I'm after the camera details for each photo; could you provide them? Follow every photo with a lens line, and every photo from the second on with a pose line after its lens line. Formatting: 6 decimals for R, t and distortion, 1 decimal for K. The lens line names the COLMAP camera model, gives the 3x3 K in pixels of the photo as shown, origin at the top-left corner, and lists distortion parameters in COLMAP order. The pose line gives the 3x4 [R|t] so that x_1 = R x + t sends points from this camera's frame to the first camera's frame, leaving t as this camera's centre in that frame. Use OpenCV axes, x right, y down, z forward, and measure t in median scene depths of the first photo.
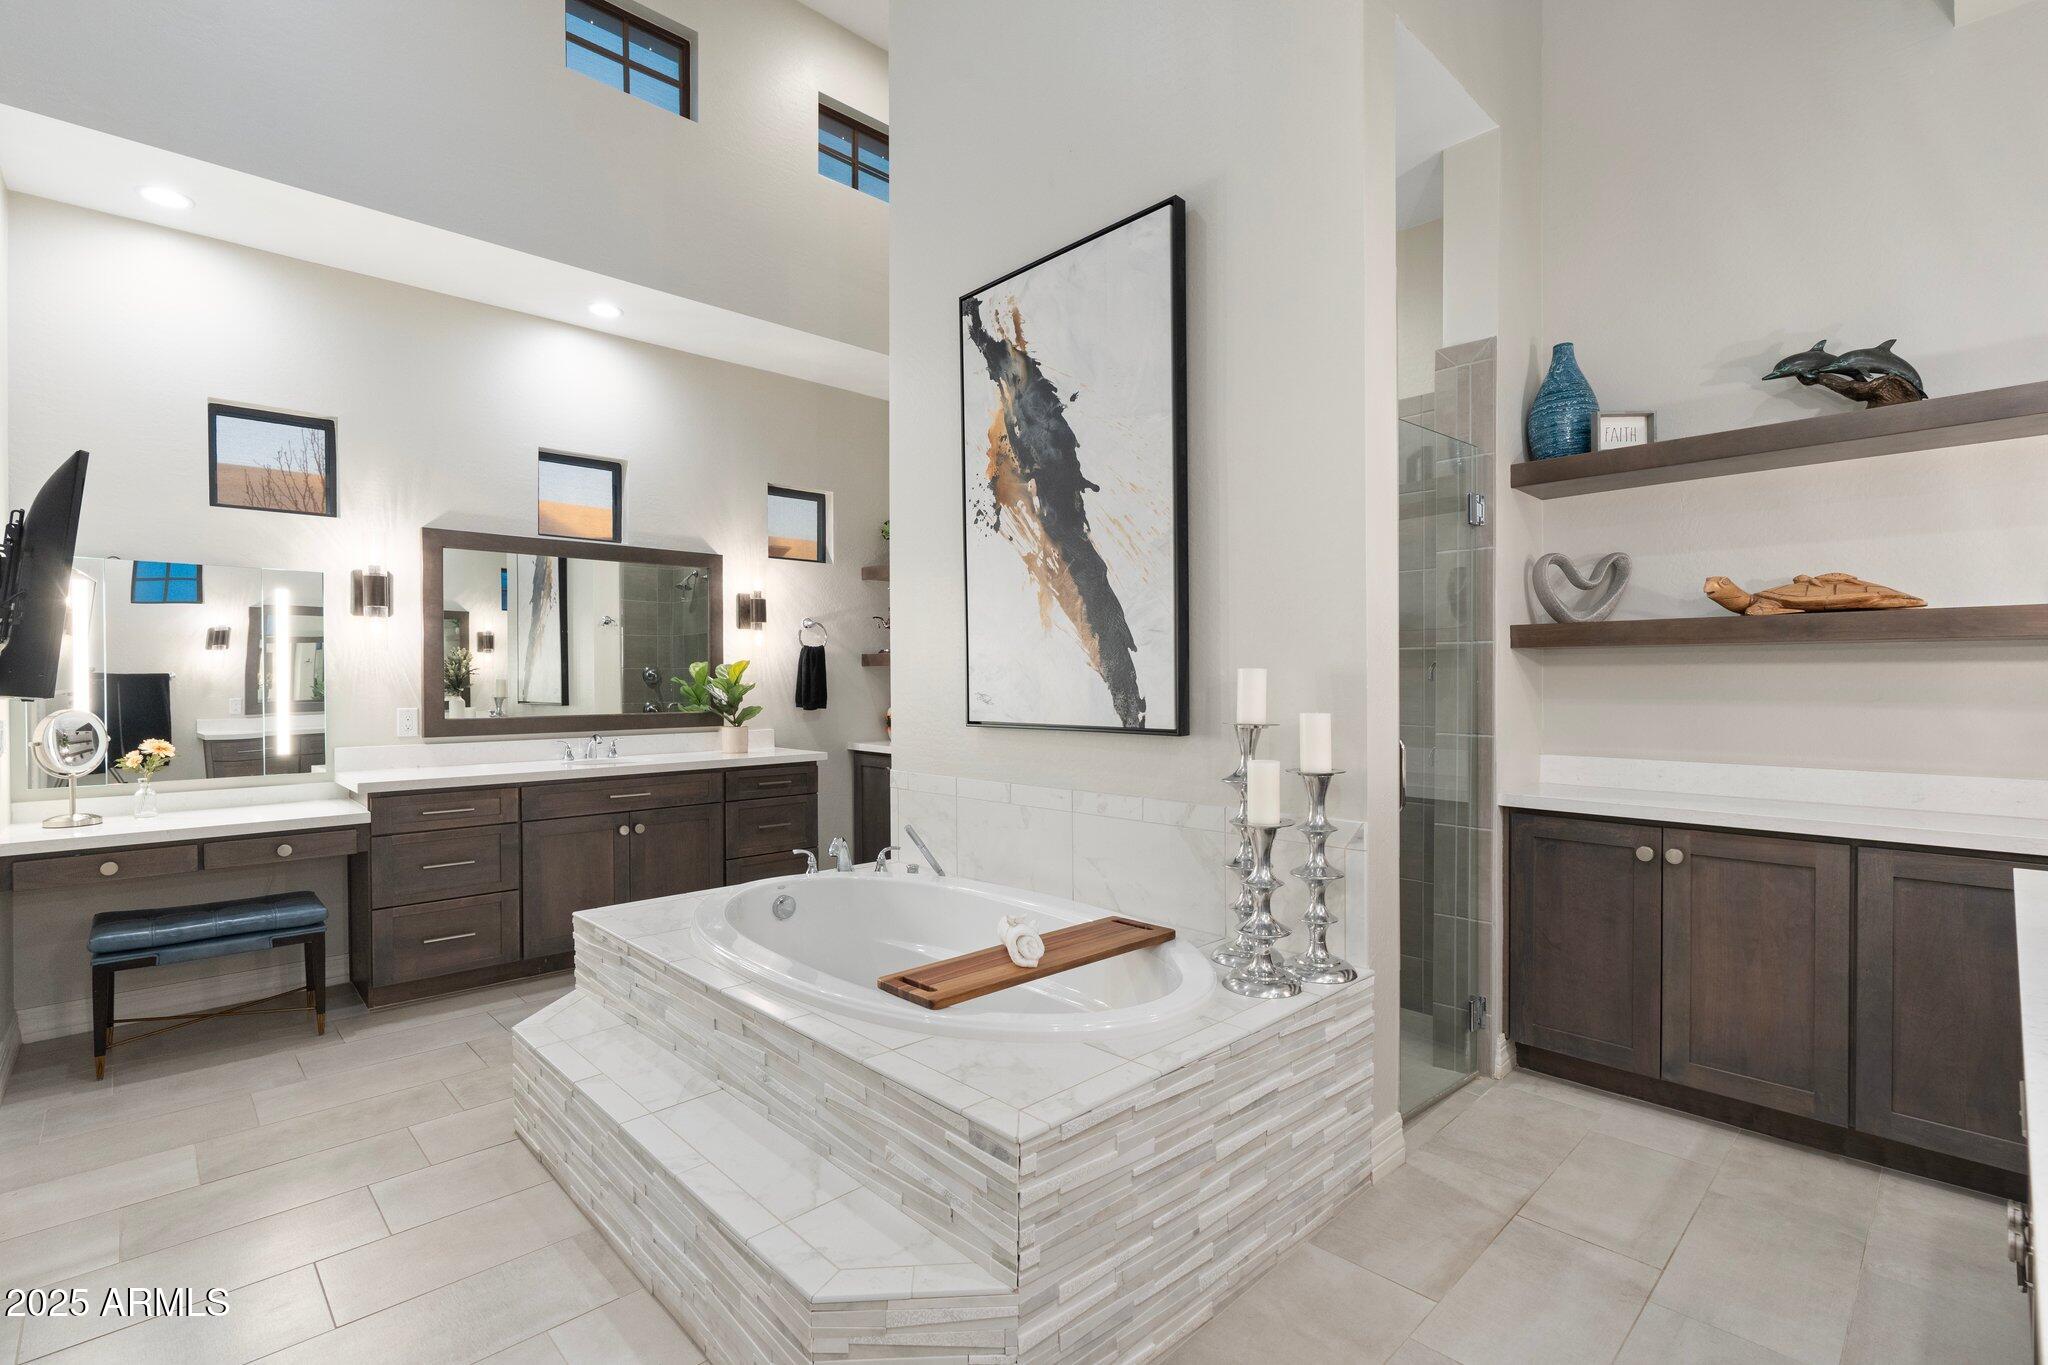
lens RADIAL K [[926.3, 0, 985.0], [0, 926.3, 682.5], [0, 0, 1]] dist [-0.012551, 0.004242]
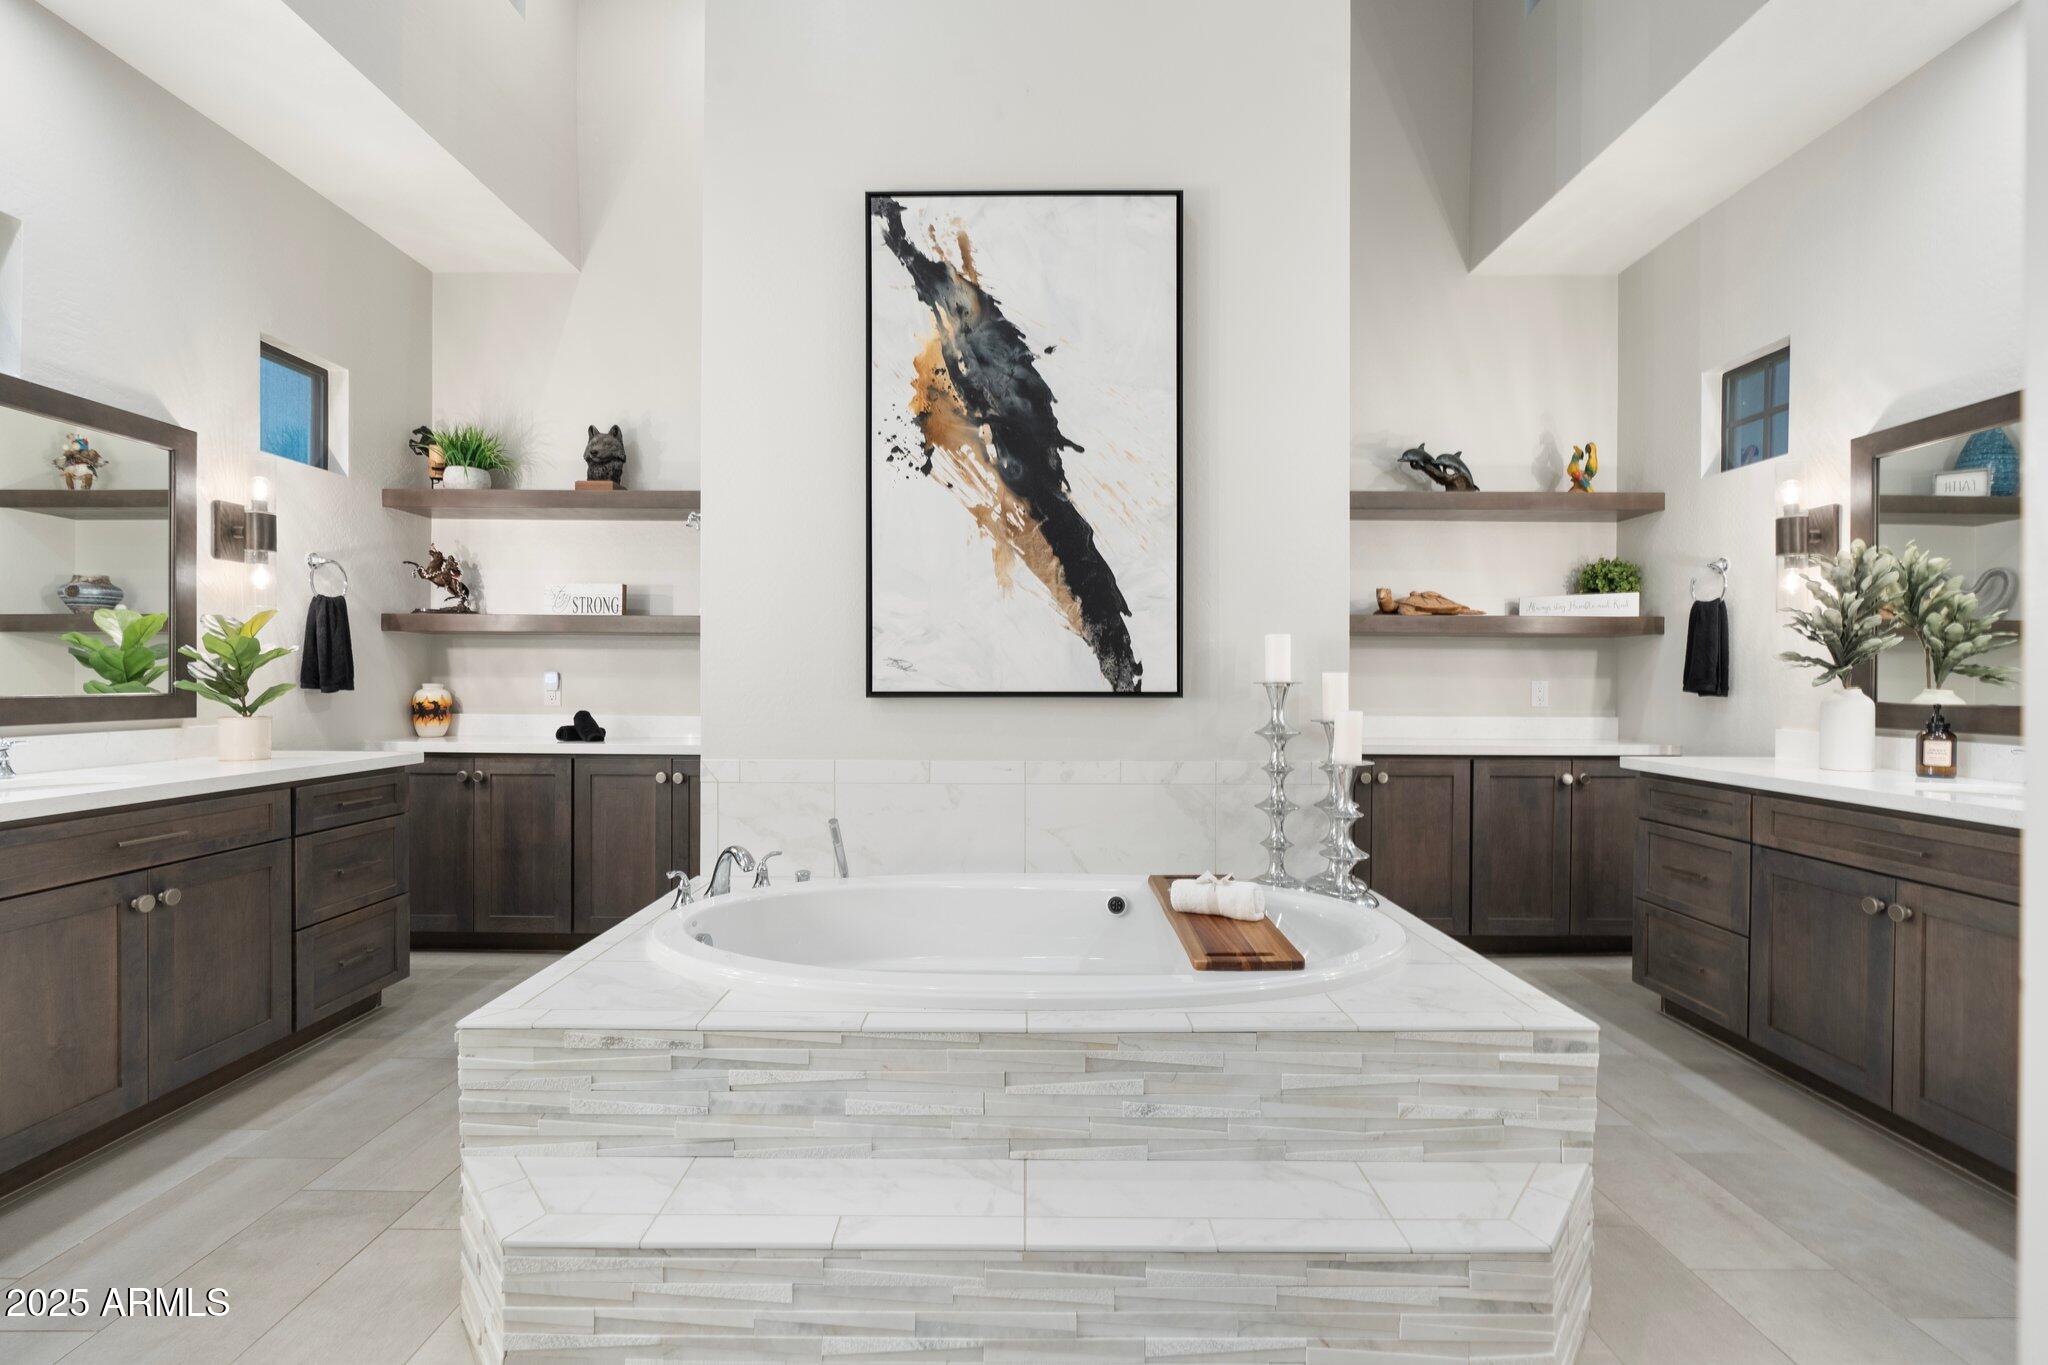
lens RADIAL K [[926.3, 0, 1037.6], [0, 926.3, 675.8], [0, 0, 1]] dist [-0.012551, 0.004242]
pose [[0.685975, 0.009138, 0.727568, -0.593671], [-0.006370, 0.999958, -0.006553, 0.035890], [-0.727598, -0.000139, 0.686004, 0.341043]]
